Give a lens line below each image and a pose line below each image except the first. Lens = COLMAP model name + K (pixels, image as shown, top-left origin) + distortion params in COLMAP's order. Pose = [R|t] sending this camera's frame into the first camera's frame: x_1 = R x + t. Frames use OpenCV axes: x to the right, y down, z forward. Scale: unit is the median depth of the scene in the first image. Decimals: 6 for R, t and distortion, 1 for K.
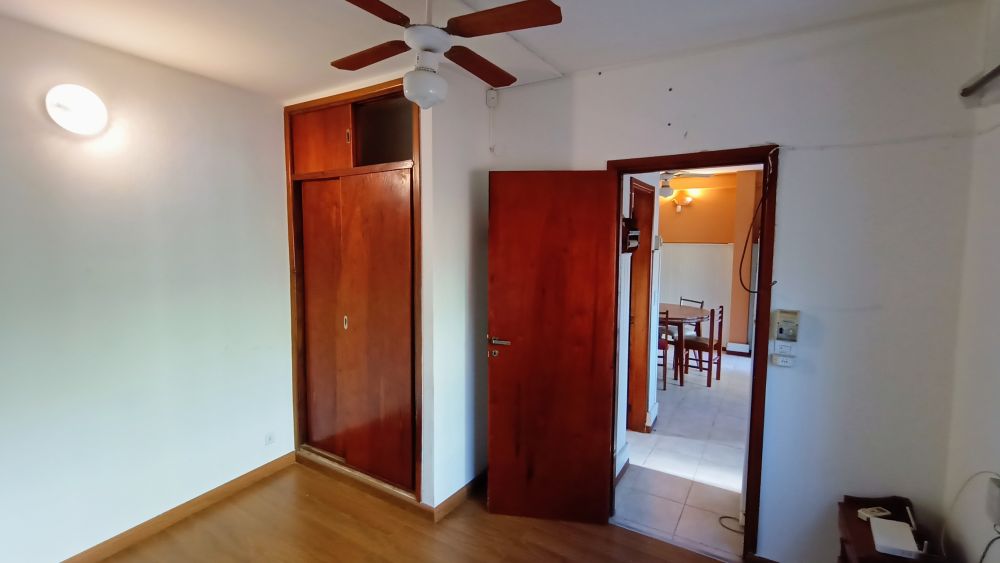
lens RADIAL K [[460.5, 0, 501.7], [0, 460.5, 279.5], [0, 0, 1]] dist [0.000927, -0.000140]
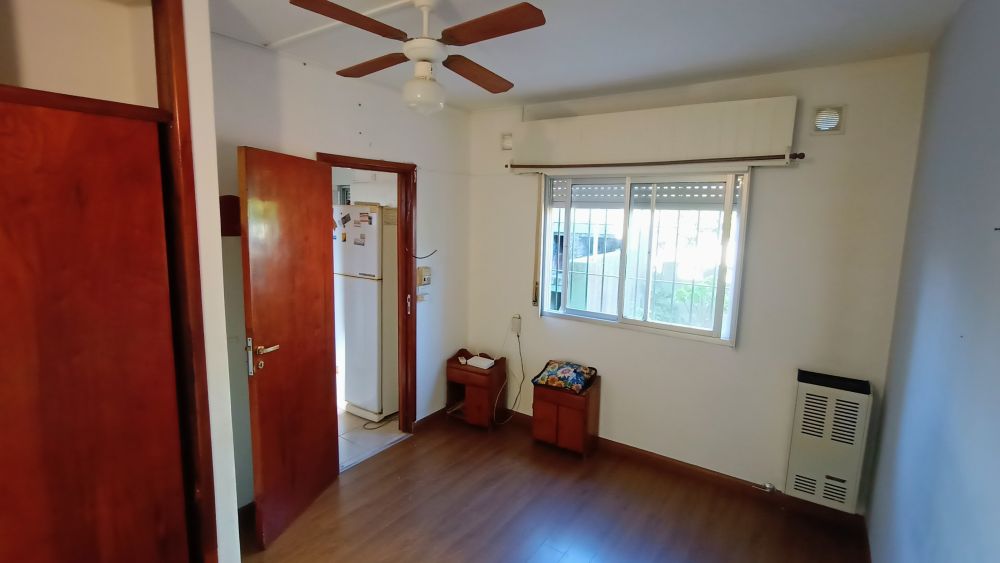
lens RADIAL K [[460.5, 0, 501.0], [0, 460.5, 278.6], [0, 0, 1]] dist [0.000927, -0.000140]
pose [[0.039905, -0.149285, 0.987989, -0.857764], [0.059783, 0.987362, 0.146776, -0.100117], [-0.997413, 0.053208, 0.048326, 0.544406]]
